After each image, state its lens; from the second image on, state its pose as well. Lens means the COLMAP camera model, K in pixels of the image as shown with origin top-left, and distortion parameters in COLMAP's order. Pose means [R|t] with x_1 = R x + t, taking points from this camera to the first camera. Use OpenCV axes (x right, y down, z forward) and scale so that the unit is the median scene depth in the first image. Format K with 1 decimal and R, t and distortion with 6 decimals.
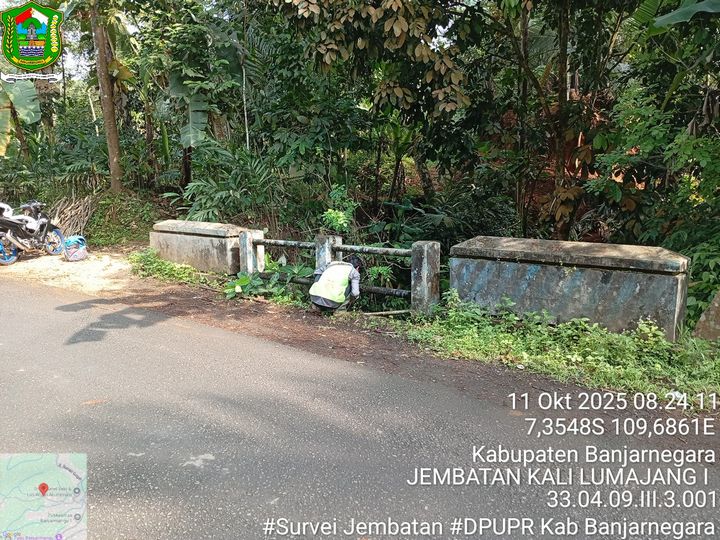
lens RADIAL K [[547.6, 0, 357.9], [0, 547.6, 271.9], [0, 0, 1]] dist [0.104004, -0.220338]
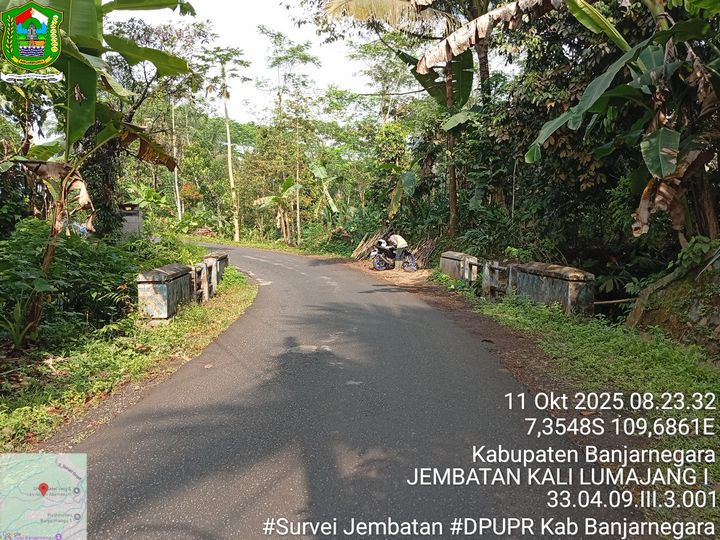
lens RADIAL K [[547.6, 0, 357.9], [0, 547.6, 271.9], [0, 0, 1]] dist [0.104004, -0.220338]
pose [[0.718901, 0.066350, -0.691938, 0.791497], [-0.119982, 0.992338, -0.029502, 0.070031], [0.684679, 0.104229, 0.721354, -0.552487]]
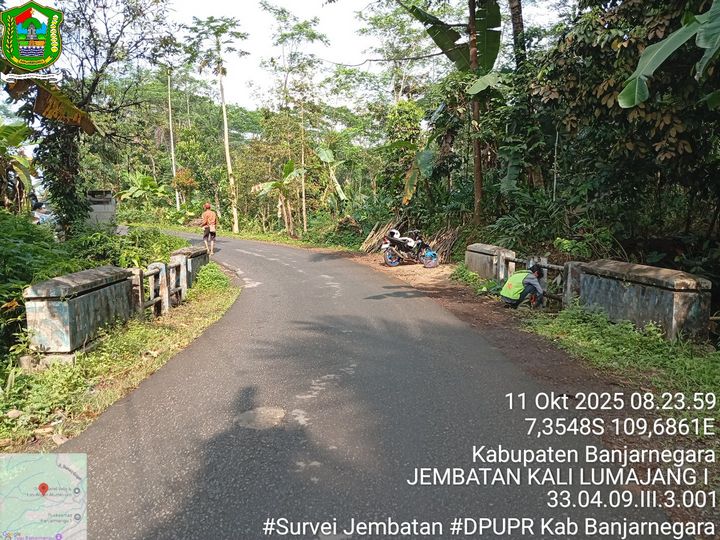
lens RADIAL K [[547.6, 0, 357.9], [0, 547.6, 271.9], [0, 0, 1]] dist [0.104004, -0.220338]
pose [[0.701989, 0.074600, -0.708270, 0.551430], [-0.113465, 0.993511, -0.007816, 0.032761], [0.703091, 0.085851, 0.705899, -0.279280]]
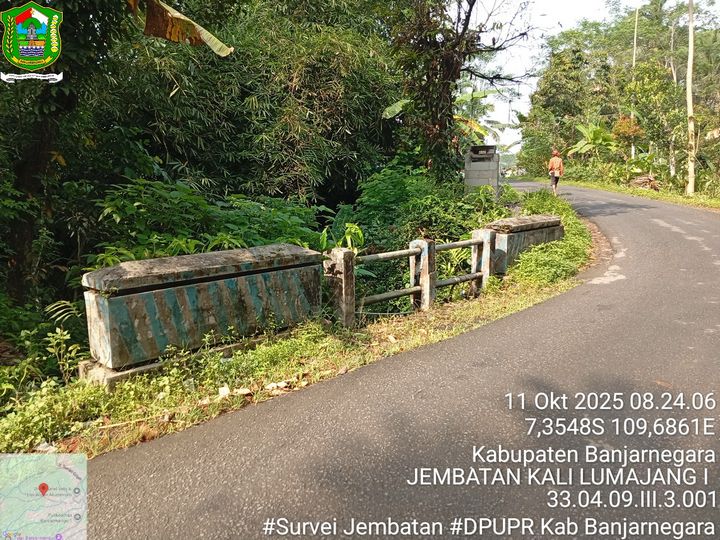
lens RADIAL K [[547.6, 0, 357.9], [0, 547.6, 271.9], [0, 0, 1]] dist [0.104004, -0.220338]
pose [[-0.053197, 0.173795, -0.983344, 0.265365], [-0.146999, 0.972647, 0.179857, -0.038907], [0.987705, 0.154118, -0.026194, 0.191558]]
